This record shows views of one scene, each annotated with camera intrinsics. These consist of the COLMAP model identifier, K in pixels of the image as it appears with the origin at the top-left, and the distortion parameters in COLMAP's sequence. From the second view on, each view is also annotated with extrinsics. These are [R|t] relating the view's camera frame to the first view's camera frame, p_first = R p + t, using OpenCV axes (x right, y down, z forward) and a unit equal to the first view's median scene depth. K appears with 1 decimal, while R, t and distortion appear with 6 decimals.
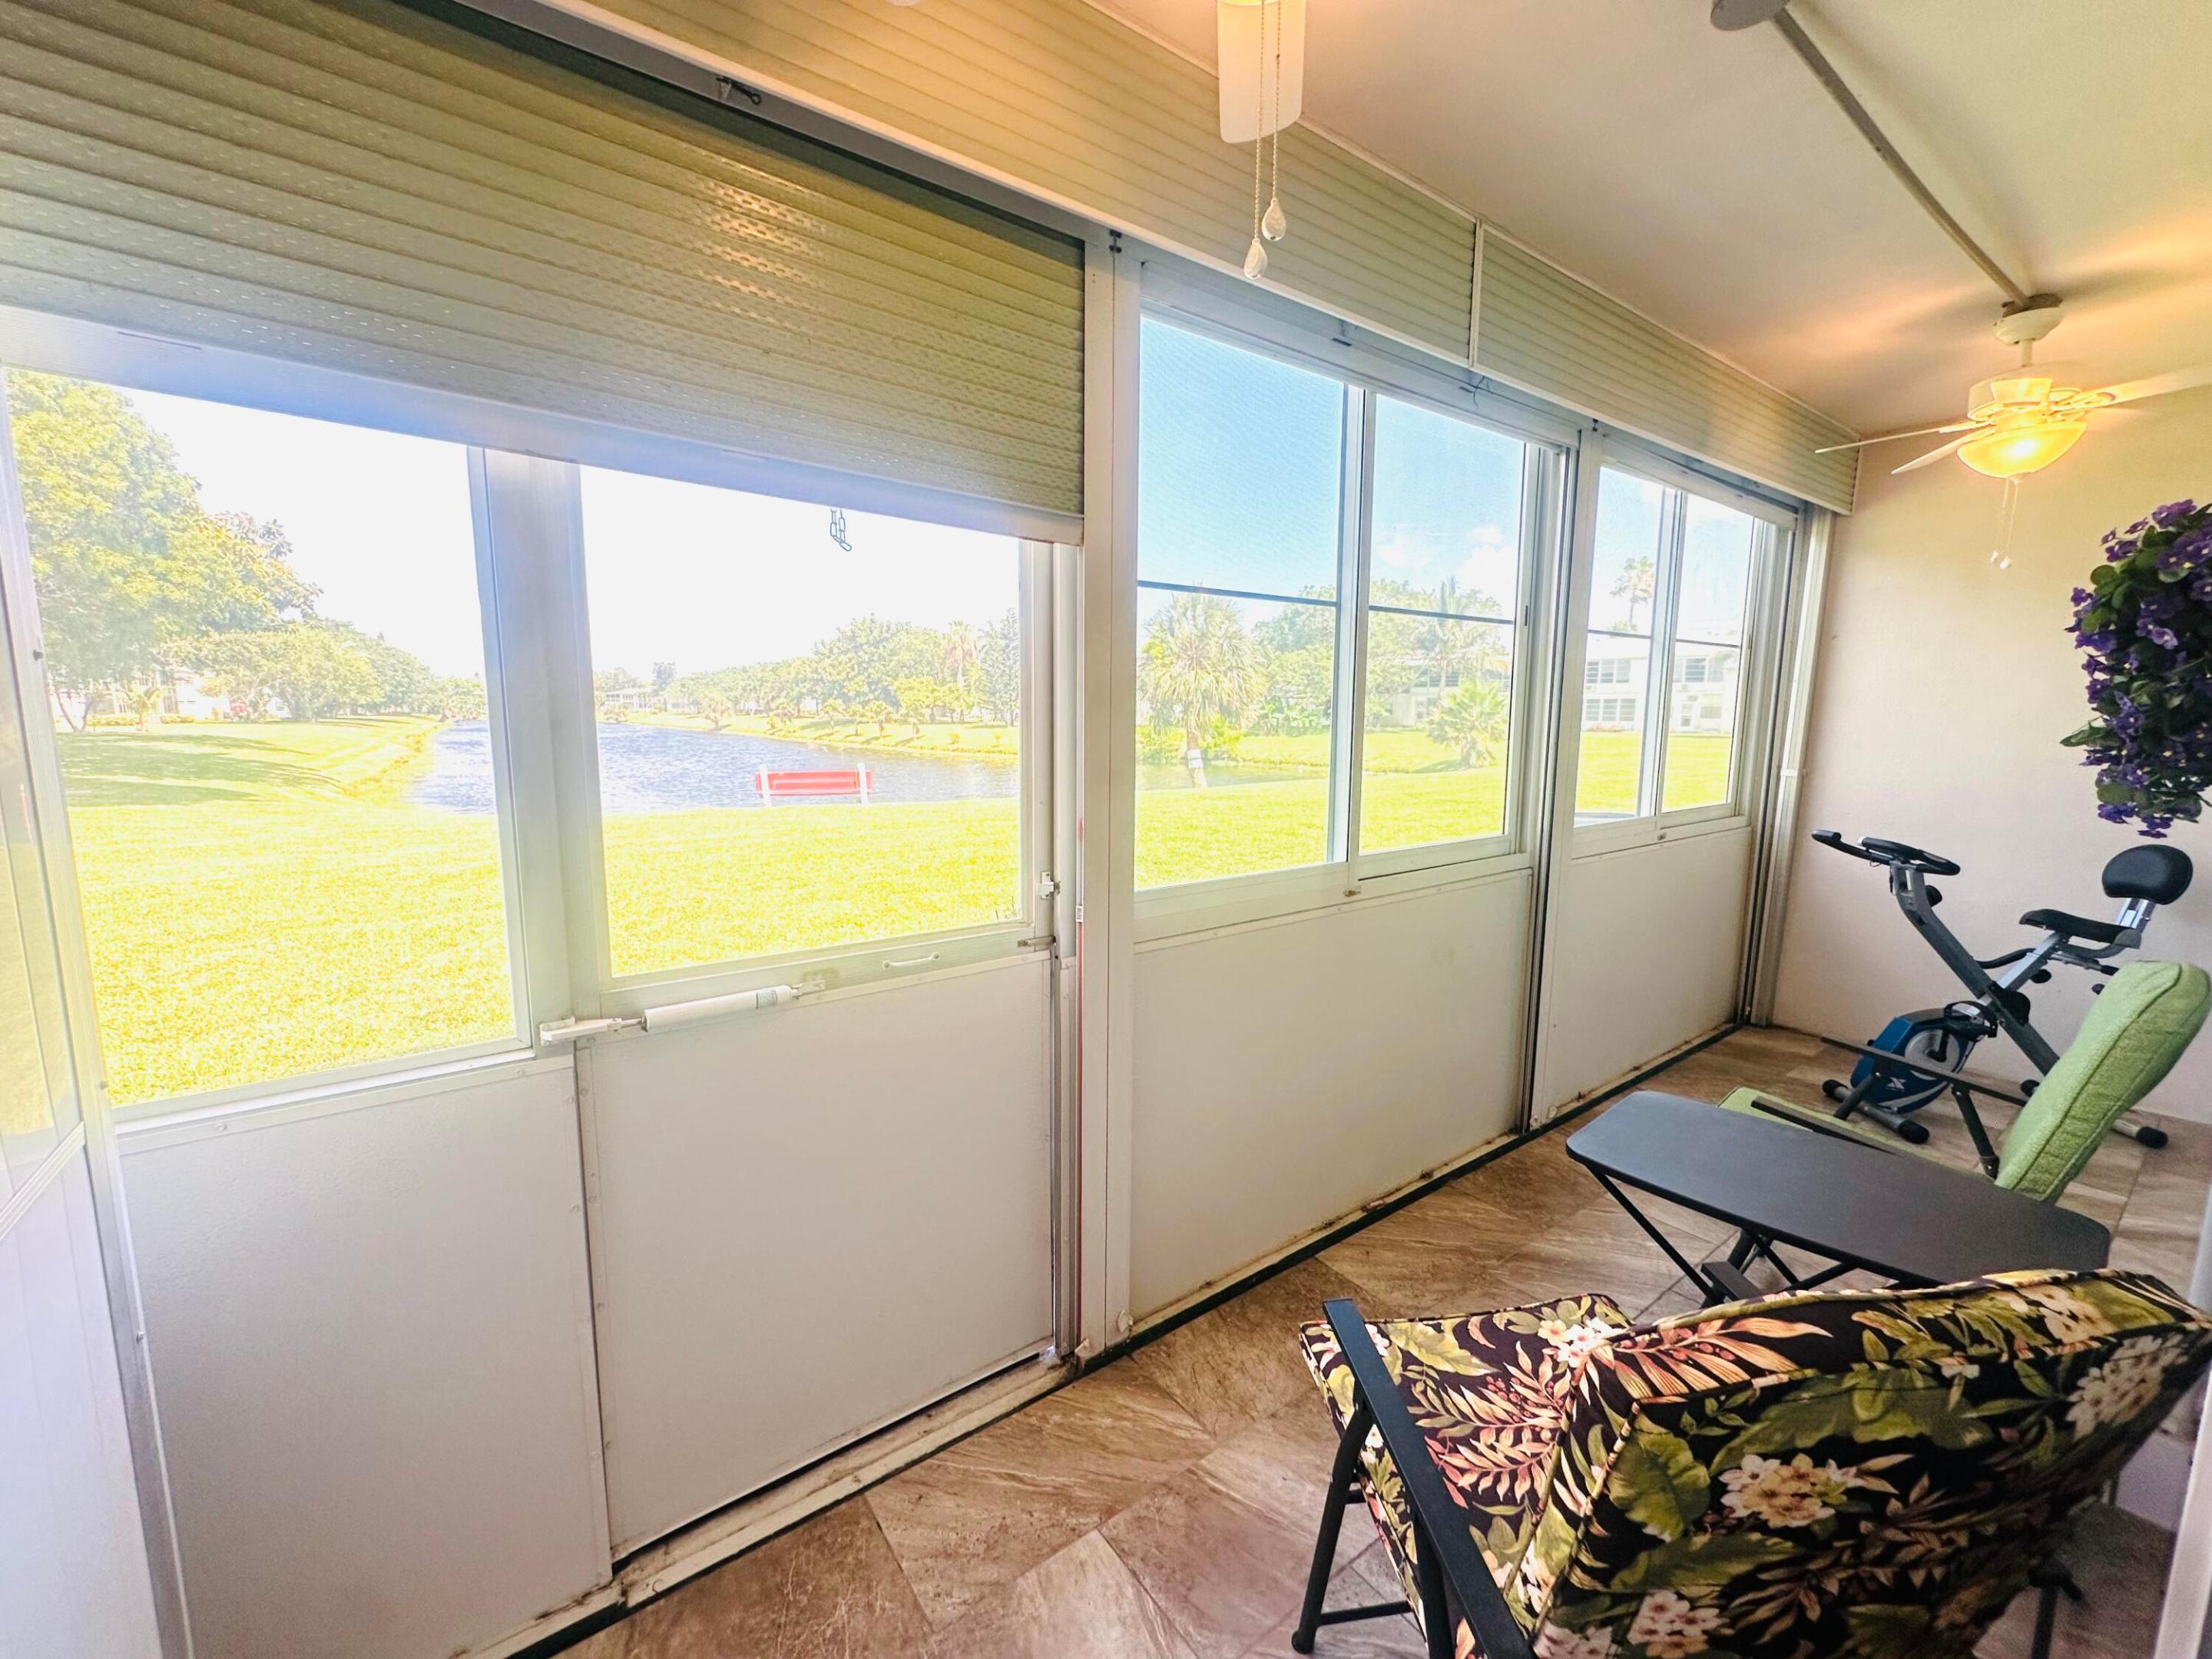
lens RADIAL K [[885.8, 0, 1105.4], [0, 885.8, 830.7], [0, 0, 1]] dist [-0.001826, 0.000622]
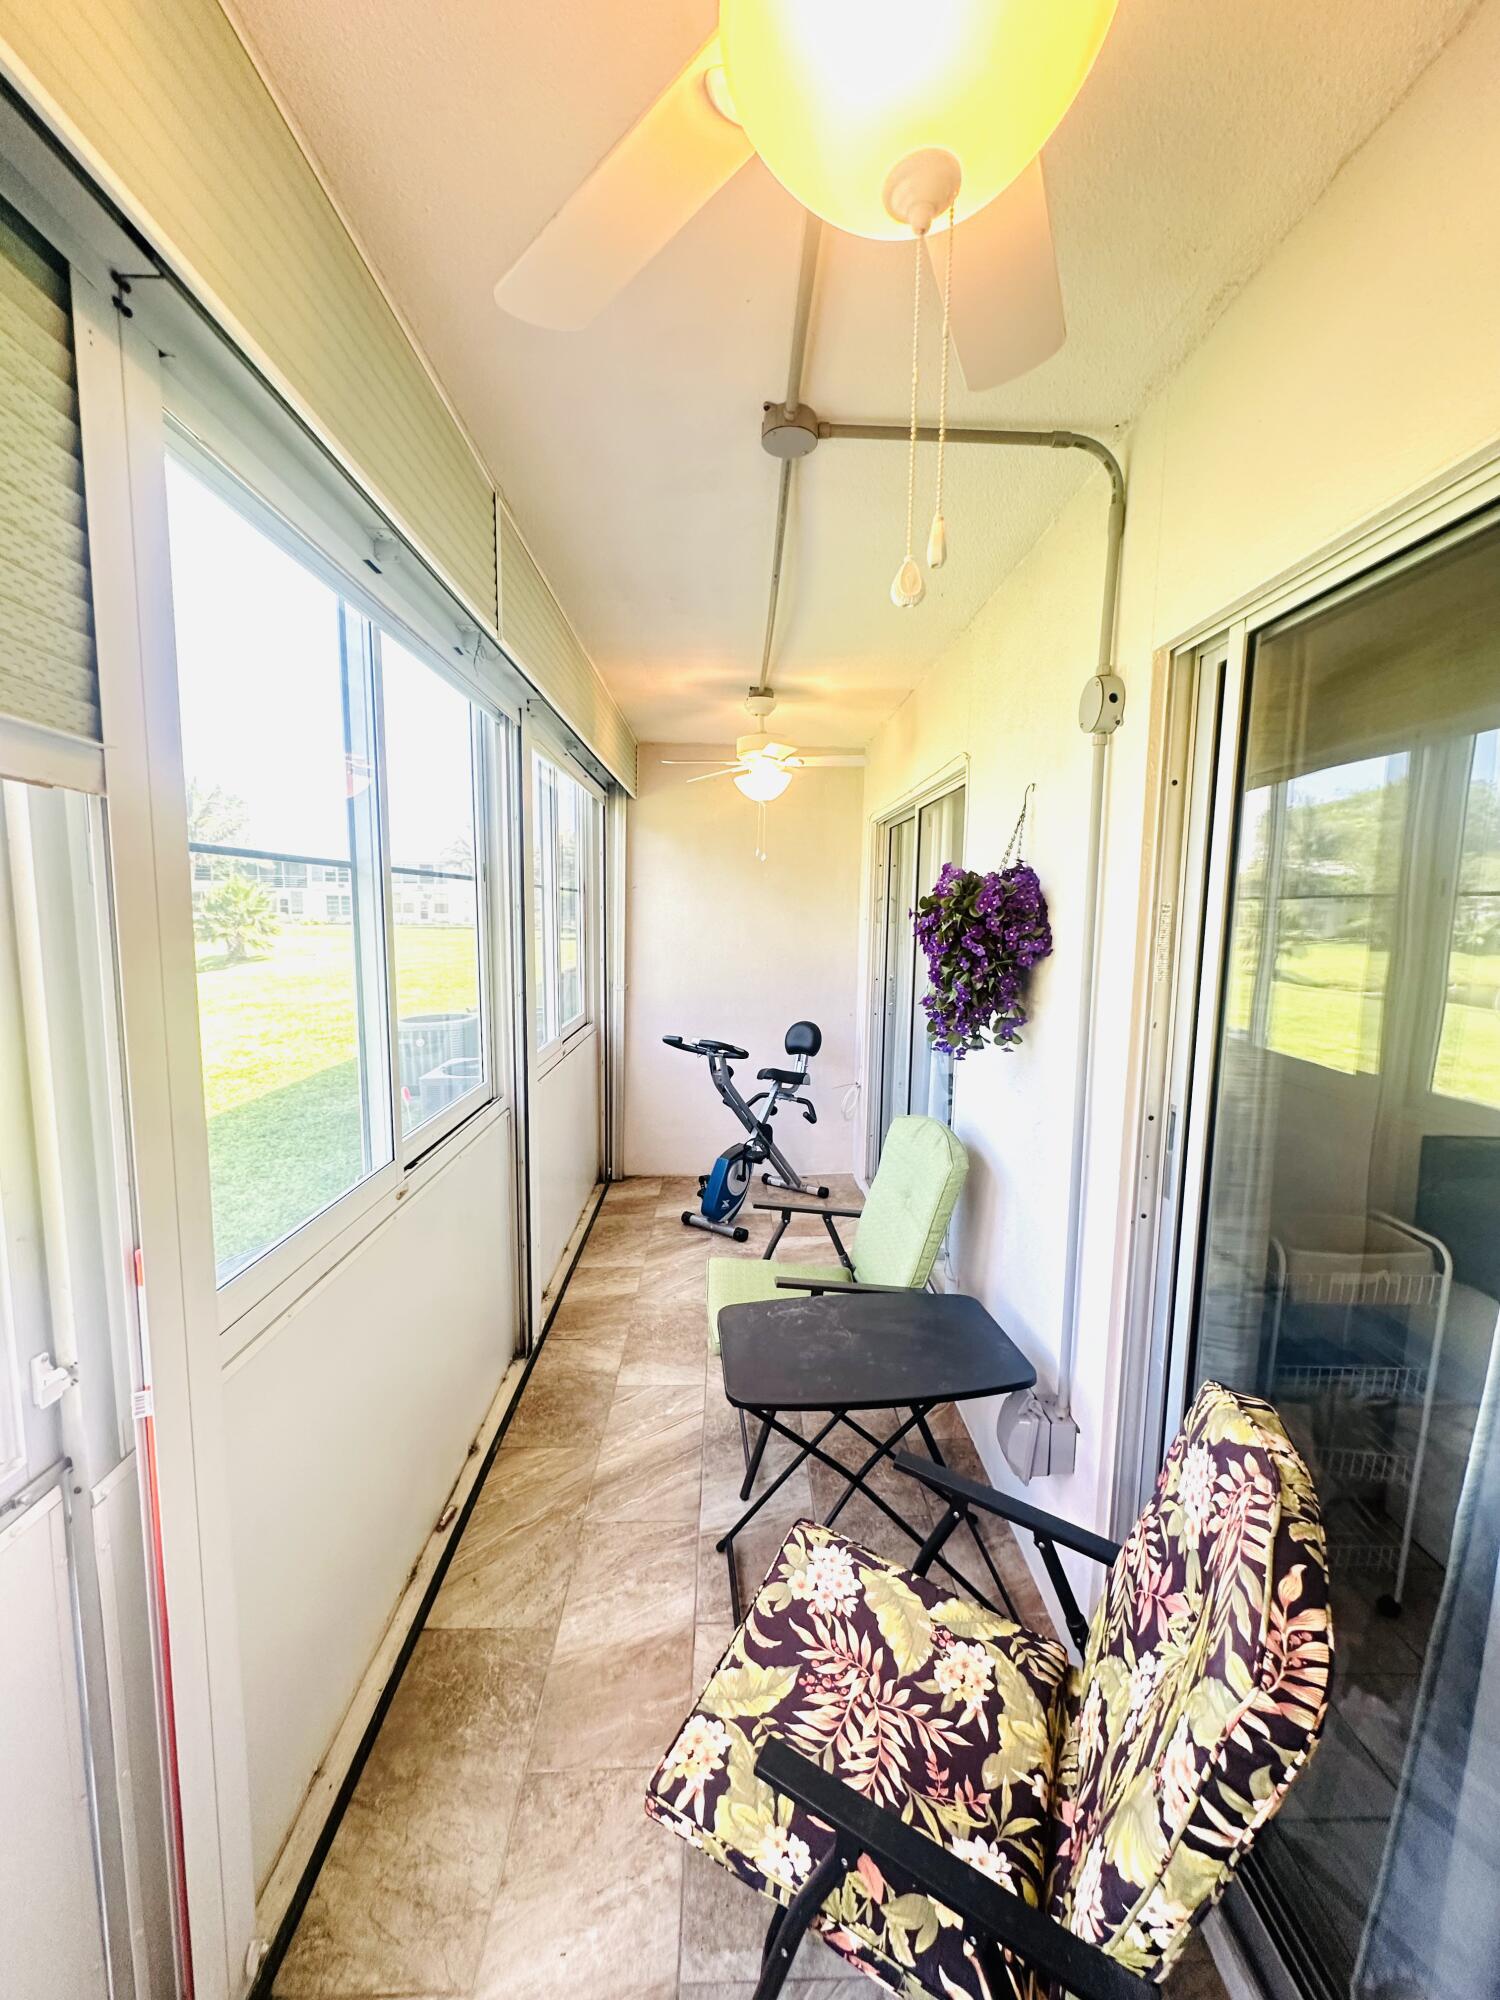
lens RADIAL K [[799.0, 0, 750.5], [0, 799.0, 998.7], [0, 0, 1]] dist [-0.001579, 0.000561]
pose [[0.561311, -0.086834, 0.823037, -0.163342], [0.098834, 0.994397, 0.037508, -0.117808], [-0.821682, 0.060290, 0.566748, 0.258056]]
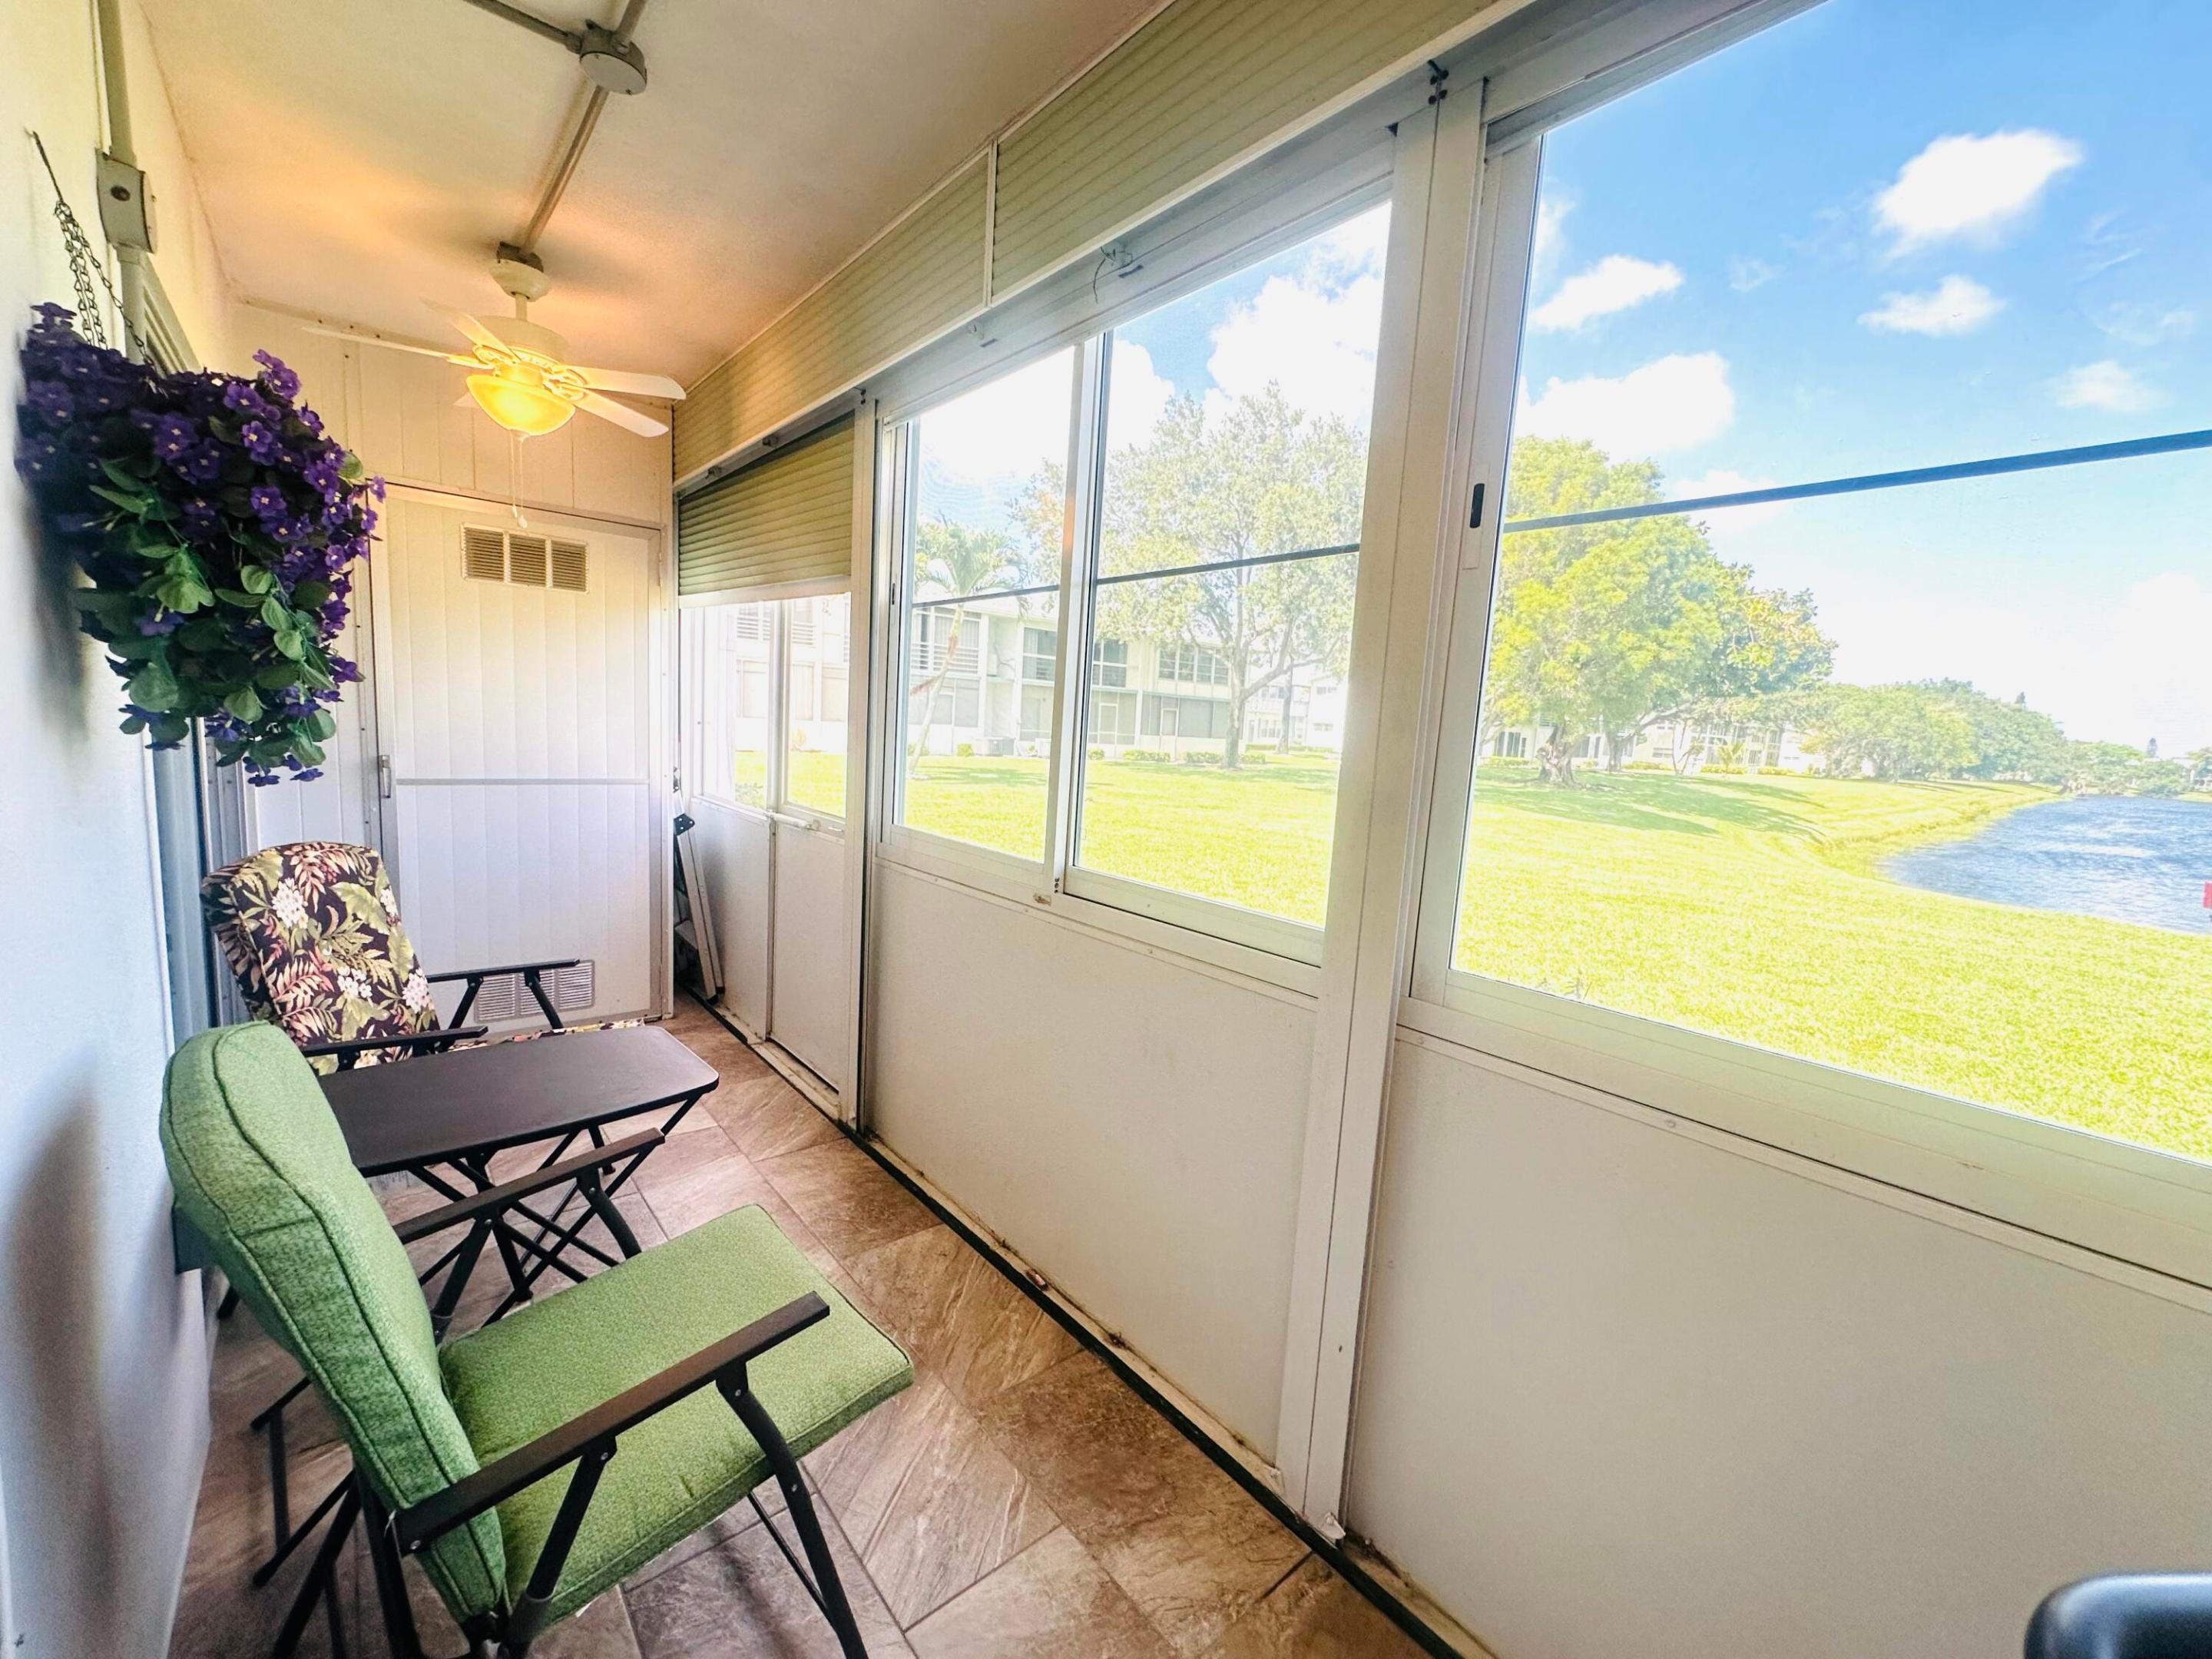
lens RADIAL K [[891.4, 0, 1100.8], [0, 891.4, 834.5], [0, 0, 1]] dist [0.001379, 0.000202]
pose [[0.081839, 0.127373, -0.988473, 1.181956], [-0.192873, 0.975075, 0.109678, -0.107275], [0.977805, 0.181673, 0.104366, 0.956110]]
